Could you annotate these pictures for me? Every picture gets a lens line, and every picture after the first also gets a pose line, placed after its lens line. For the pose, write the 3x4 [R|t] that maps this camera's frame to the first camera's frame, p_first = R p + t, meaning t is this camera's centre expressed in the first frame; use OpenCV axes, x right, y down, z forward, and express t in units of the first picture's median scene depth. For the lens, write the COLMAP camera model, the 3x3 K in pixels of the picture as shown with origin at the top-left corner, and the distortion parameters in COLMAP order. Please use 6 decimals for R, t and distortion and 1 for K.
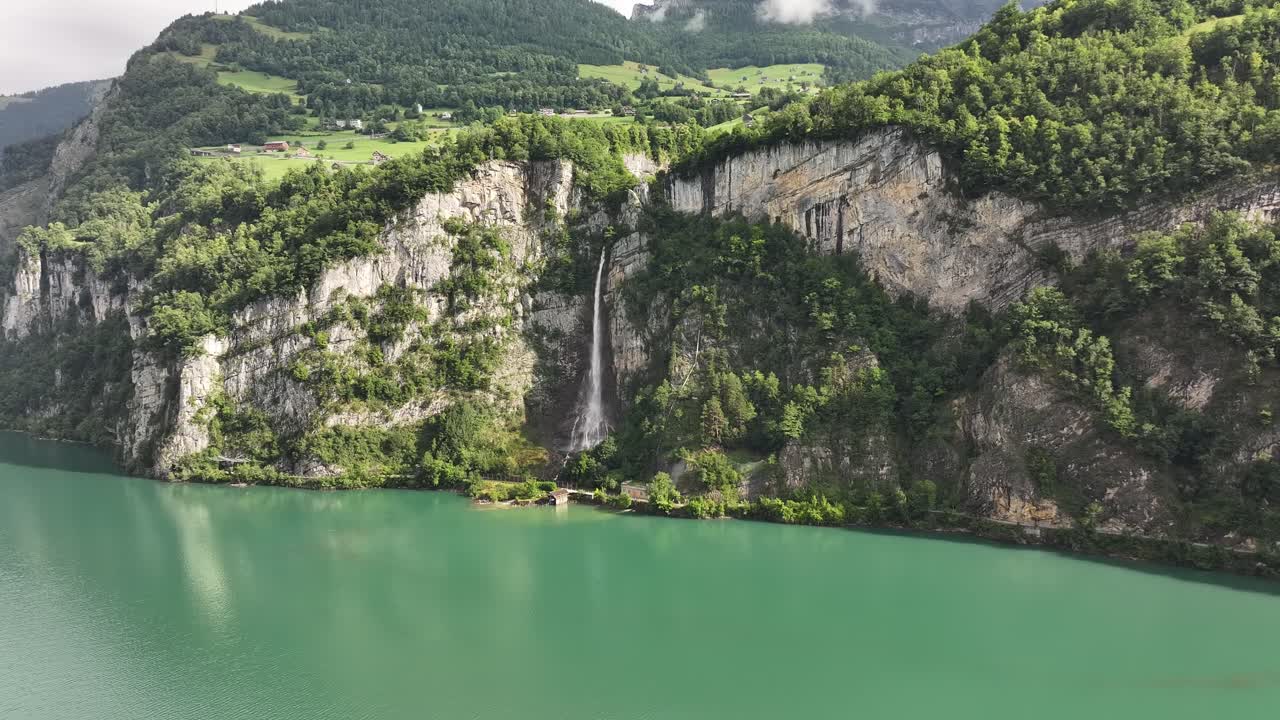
lens RADIAL K [[922.3, 0, 640.0], [0, 922.3, 360.0], [0, 0, 1]] dist [0.007748, -0.003161]
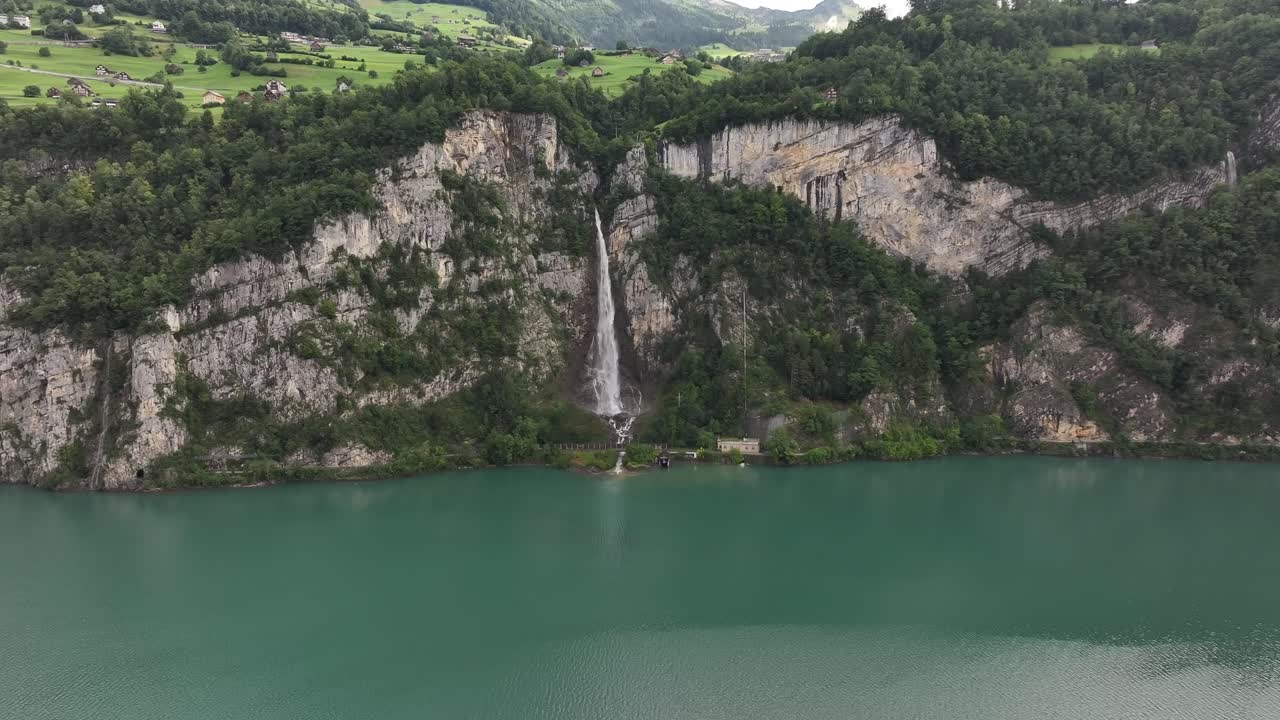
lens RADIAL K [[922.3, 0, 640.0], [0, 922.3, 360.0], [0, 0, 1]] dist [0.007748, -0.003161]
pose [[0.878895, -0.050128, 0.474374, -0.539927], [0.021827, 0.997648, 0.064985, -0.025437], [-0.476515, -0.046761, 0.877922, 0.113673]]
